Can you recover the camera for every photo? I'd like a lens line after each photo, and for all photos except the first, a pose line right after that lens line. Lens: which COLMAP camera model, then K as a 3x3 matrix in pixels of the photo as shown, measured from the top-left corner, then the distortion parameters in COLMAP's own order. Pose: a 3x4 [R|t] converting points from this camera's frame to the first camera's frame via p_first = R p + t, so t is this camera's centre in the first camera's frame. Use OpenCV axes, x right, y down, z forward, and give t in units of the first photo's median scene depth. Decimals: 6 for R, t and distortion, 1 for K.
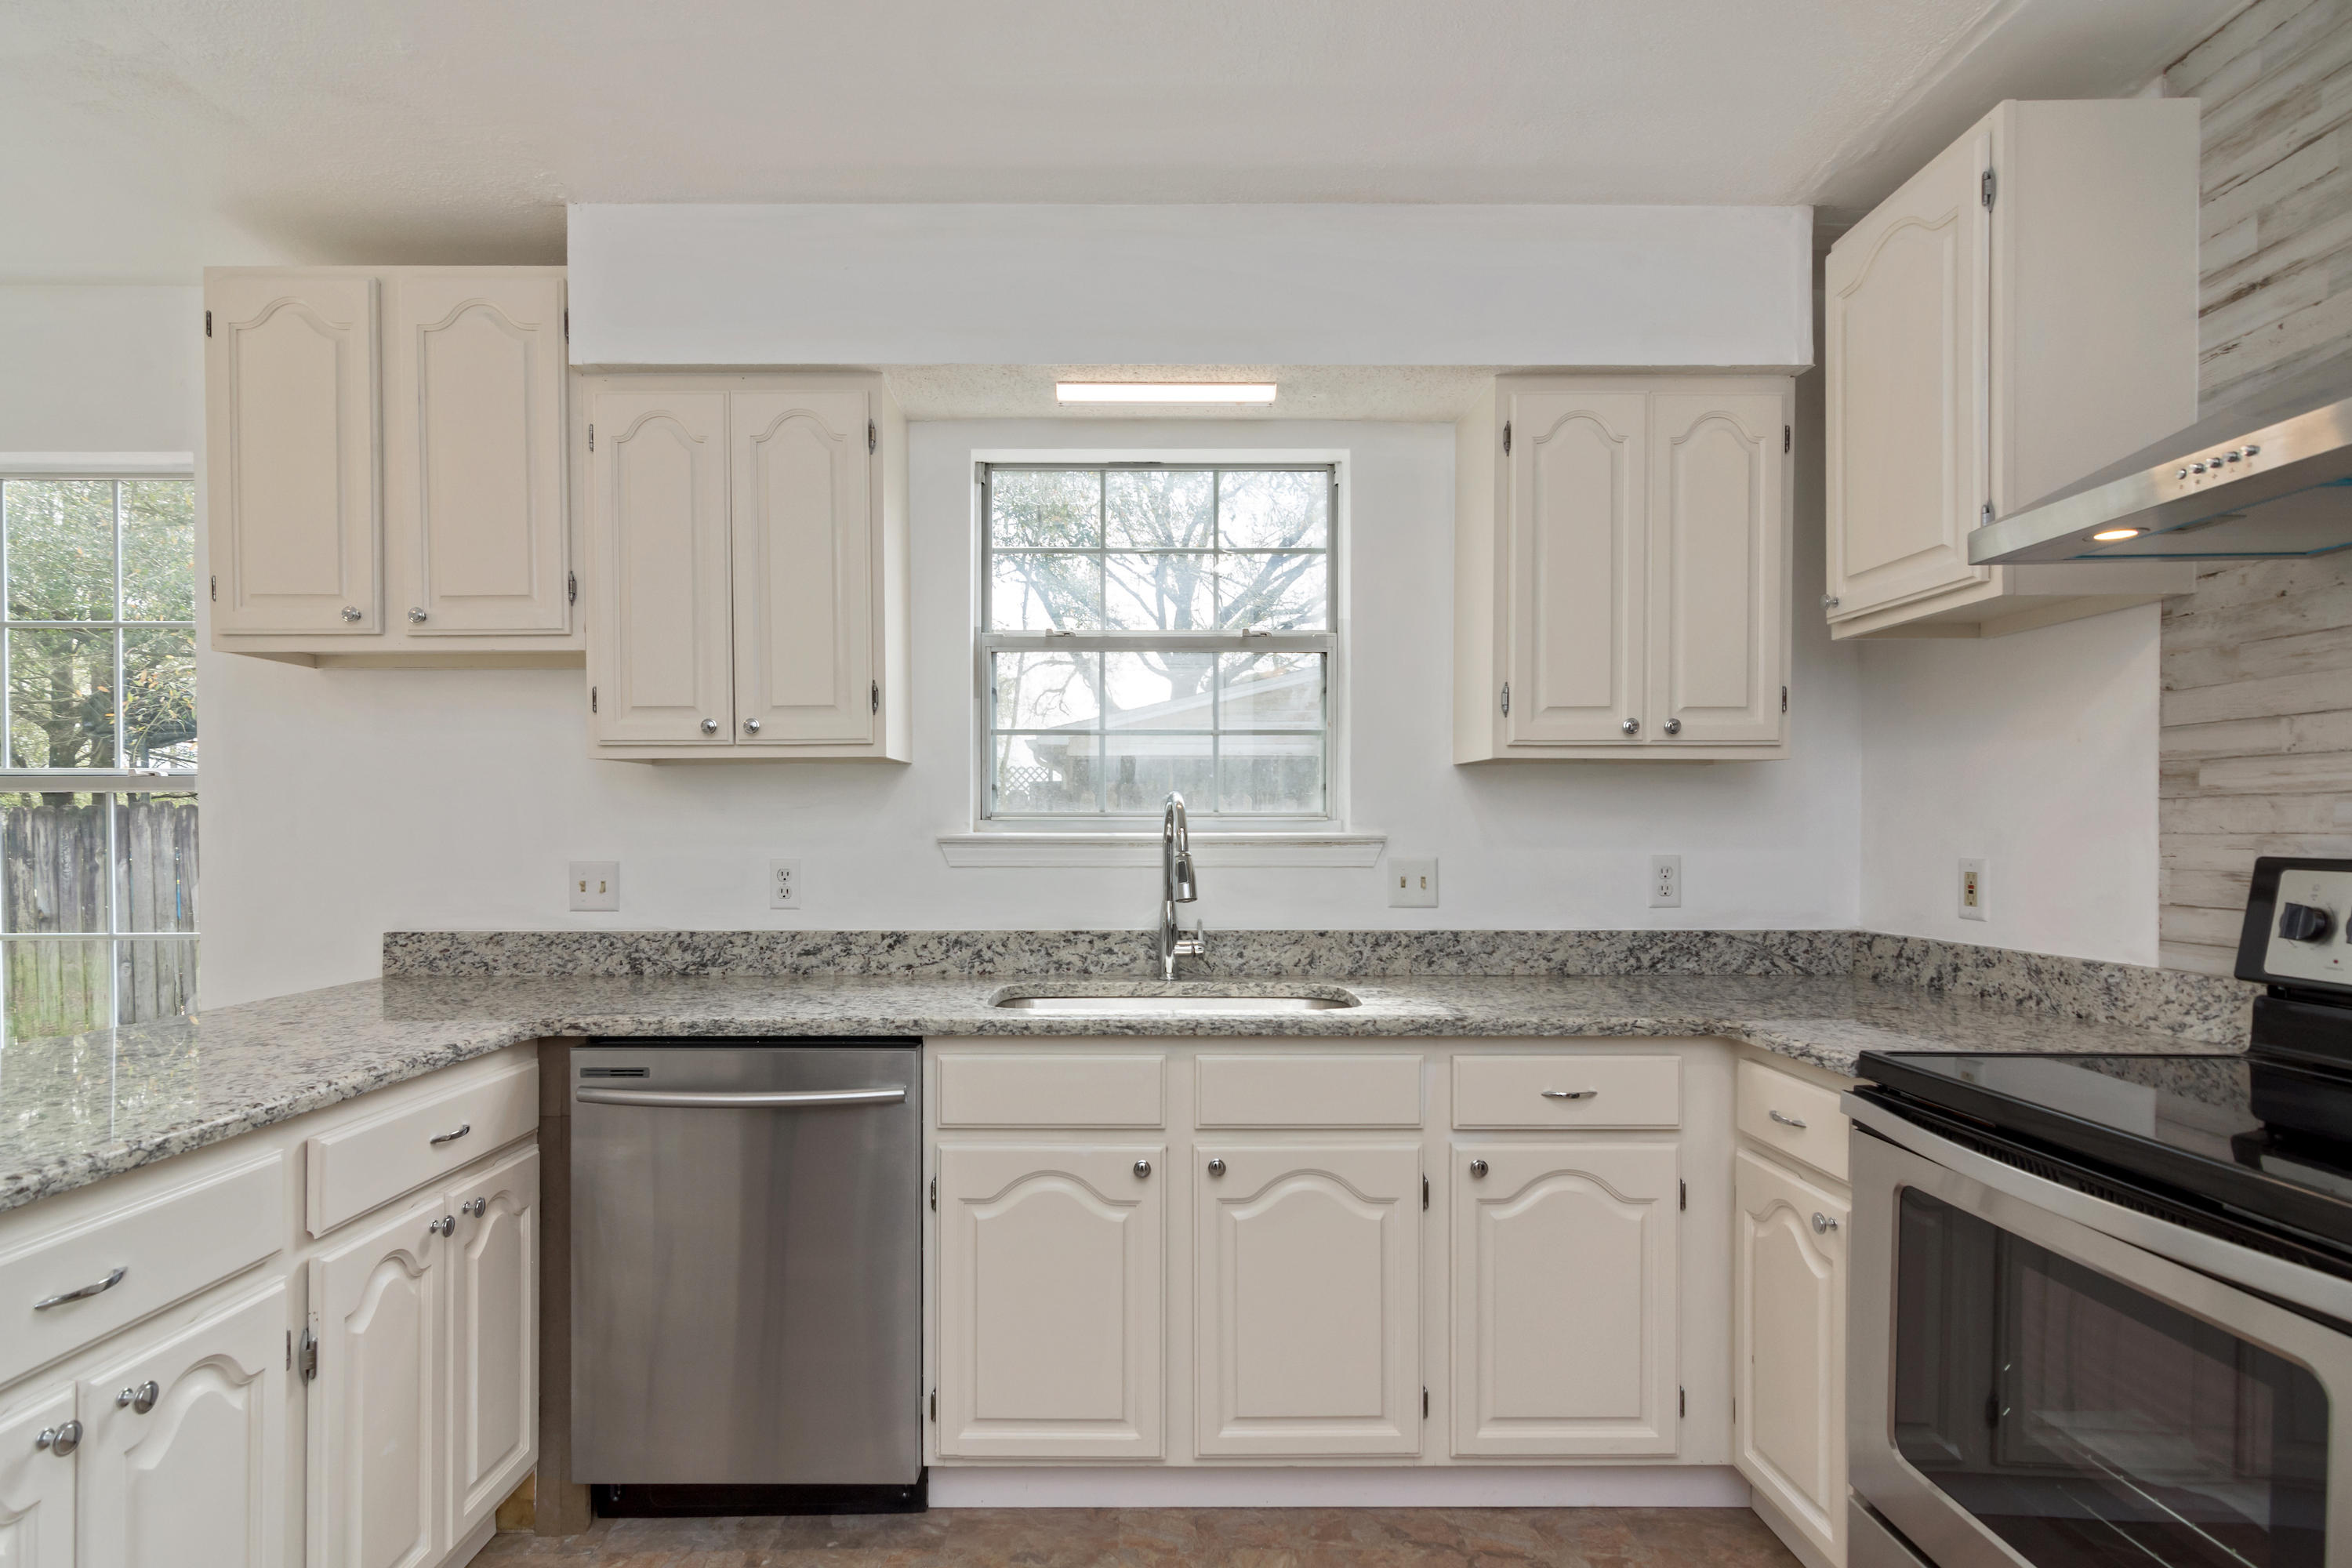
lens RADIAL K [[1149.6, 0, 1110.3], [0, 1149.6, 851.1], [0, 0, 1]] dist [-0.012409, -0.000955]
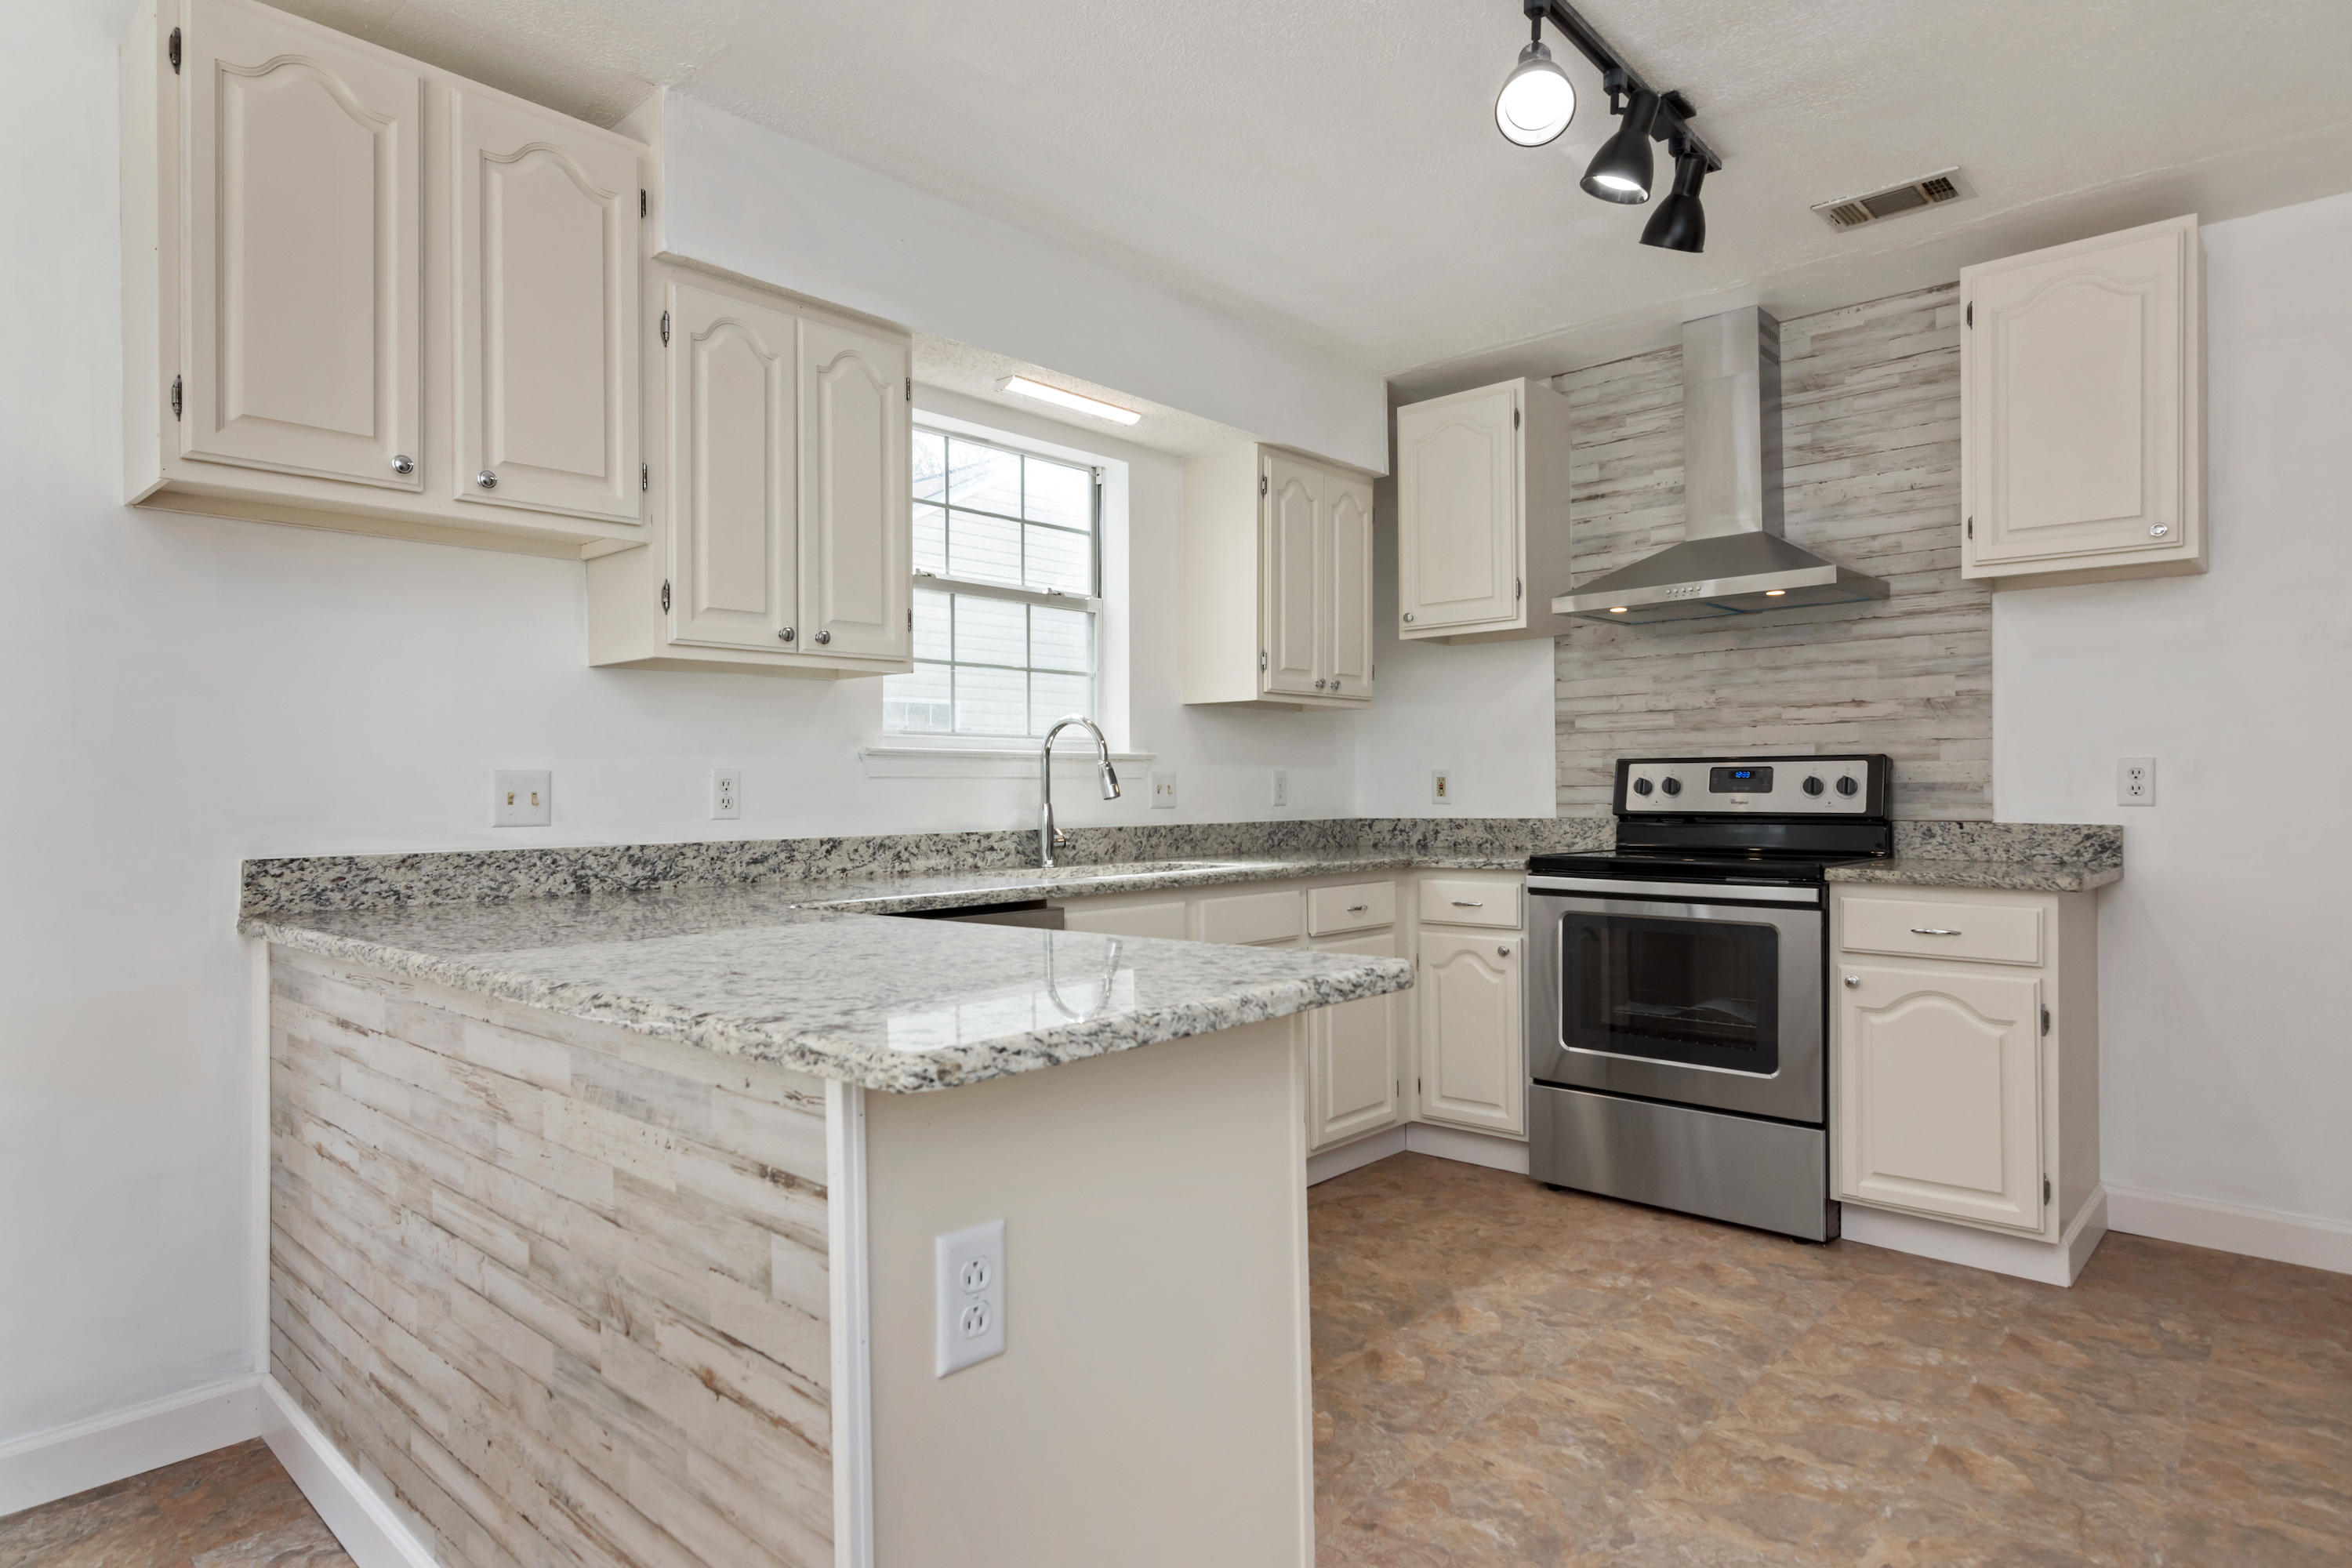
lens RADIAL K [[1295.7, 0, 1200.8], [0, 1295.7, 793.9], [0, 0, 1]] dist [-0.017803, 0.002407]
pose [[0.673400, -0.007553, 0.739239, -0.840866], [0.020403, 0.999757, -0.008371, 0.046704], [-0.738996, 0.020720, 0.673391, -0.057334]]
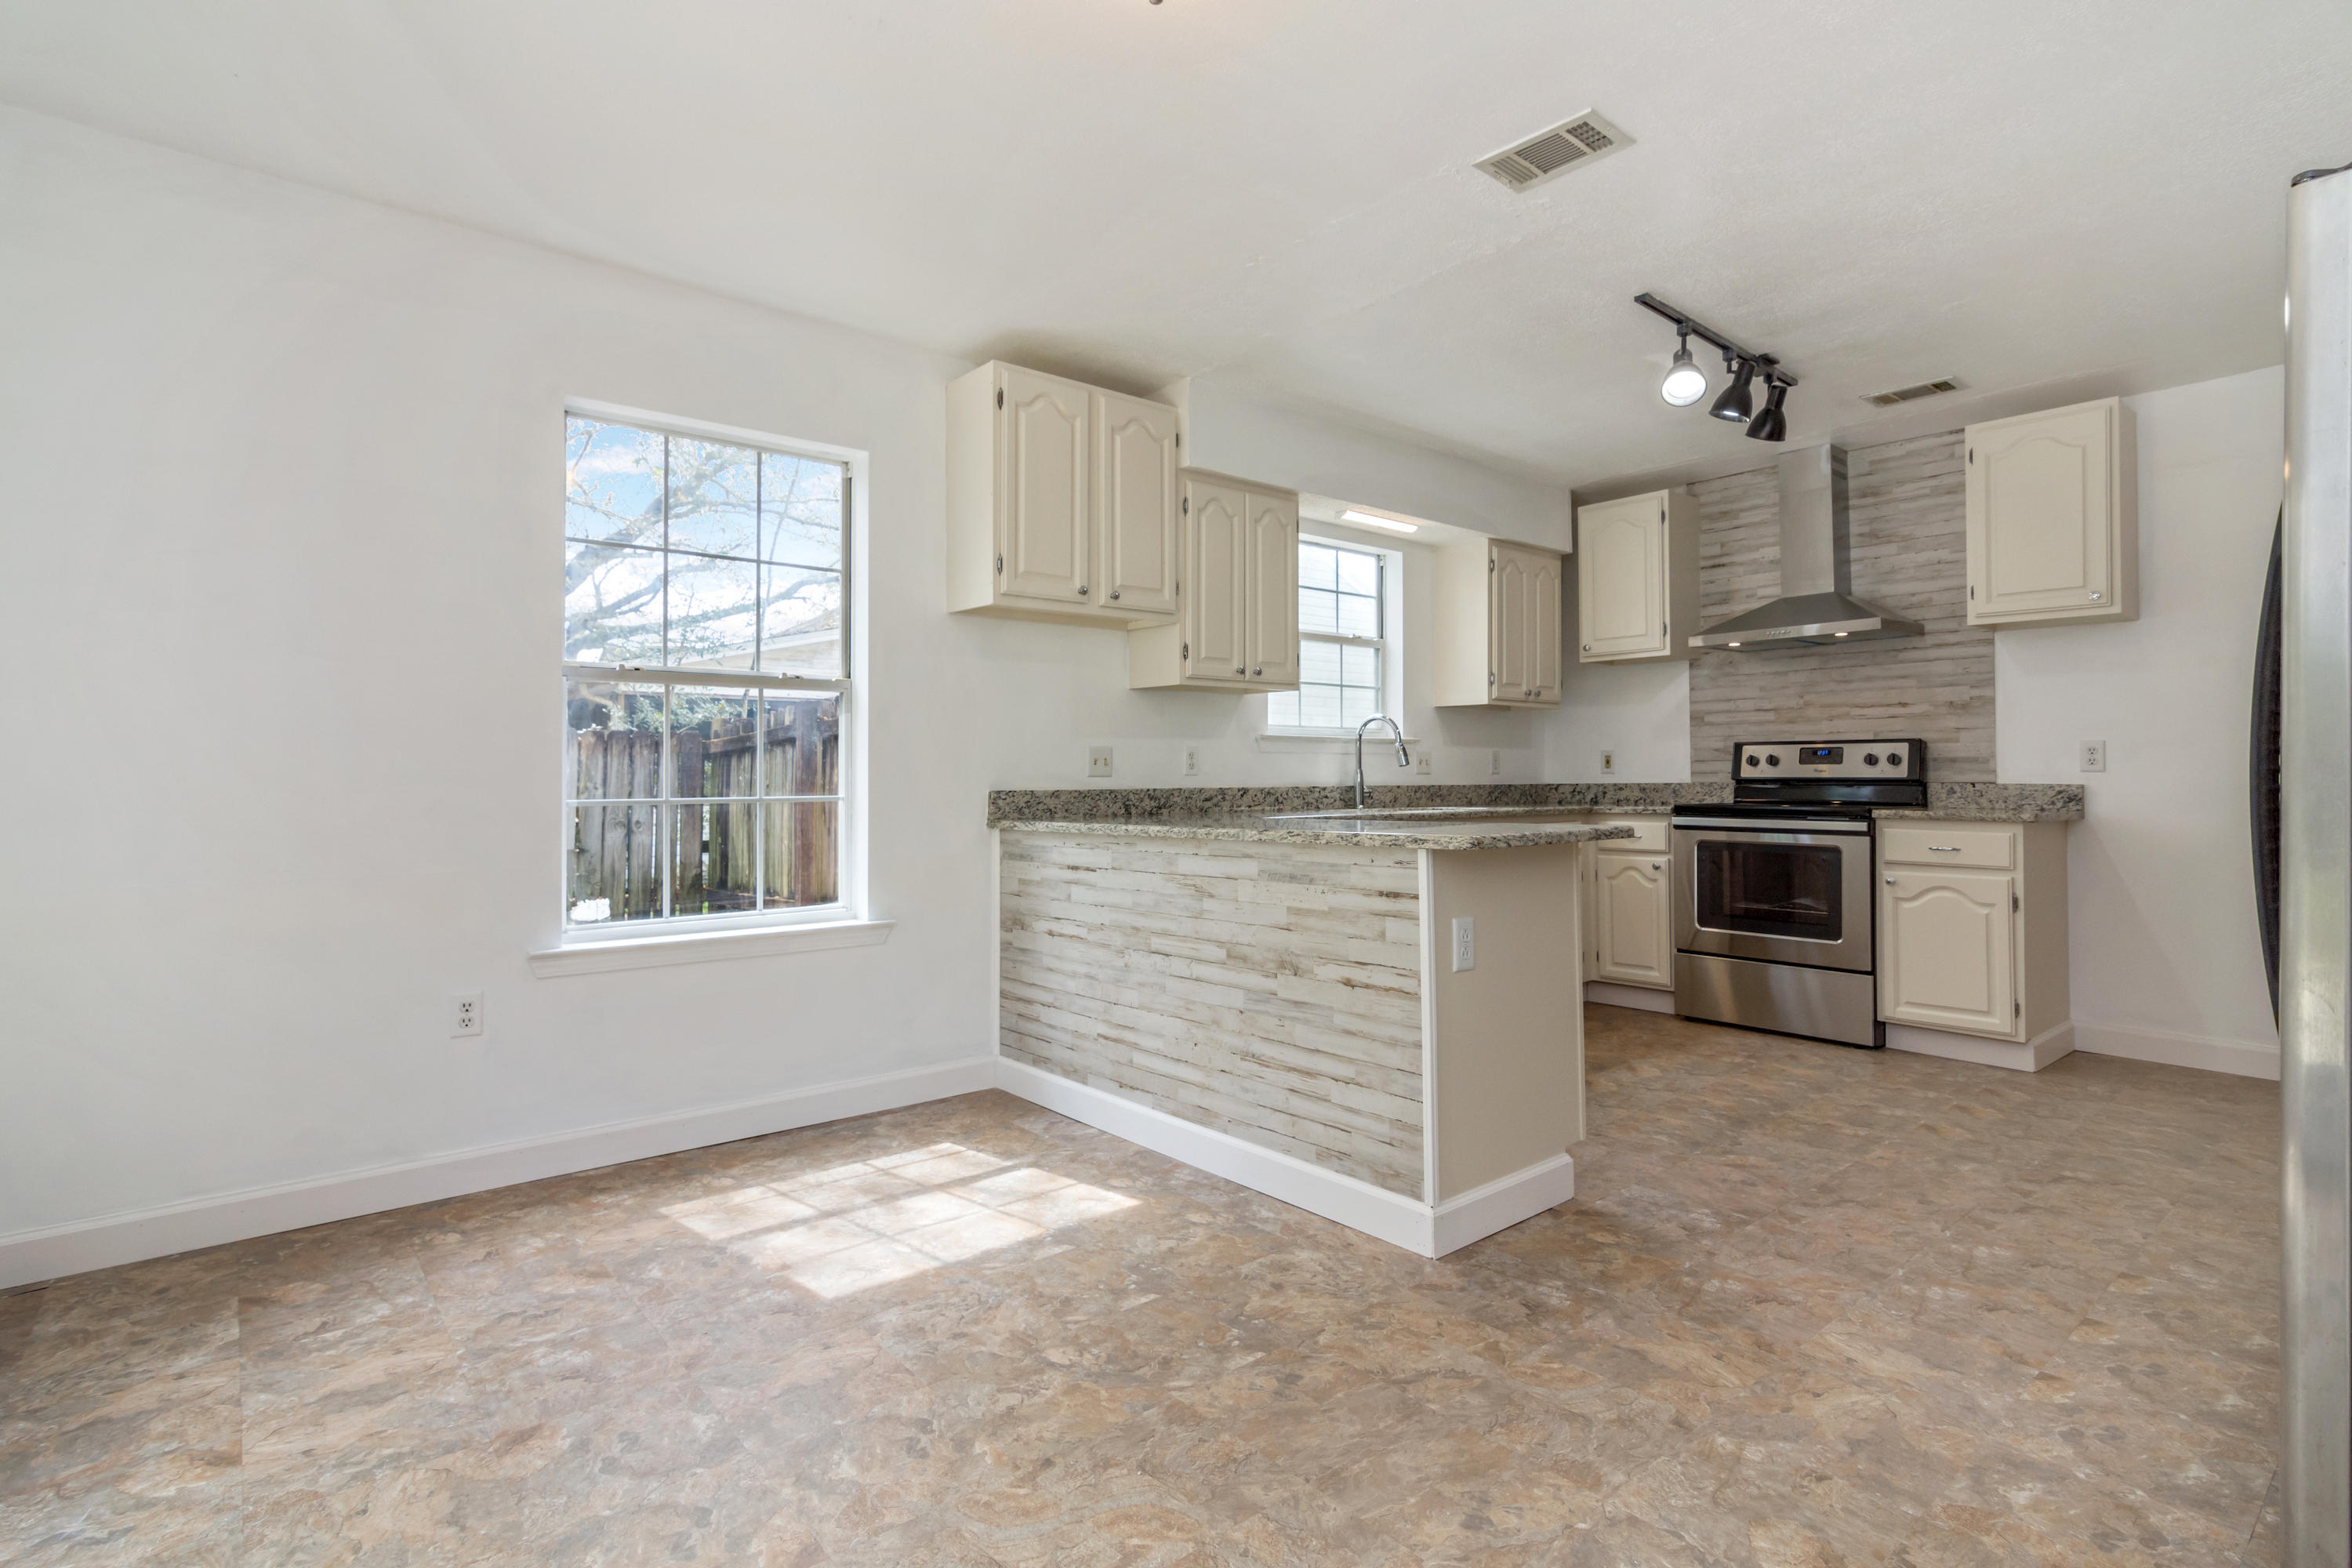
lens RADIAL K [[1149.6, 0, 1185.9], [0, 1149.6, 757.8], [0, 0, 1]] dist [-0.012409, -0.000955]
pose [[0.769973, 0.008530, 0.638019, -1.402924], [0.014116, 0.999438, -0.030397, 0.077281], [-0.637920, 0.032411, 0.769420, -0.325091]]
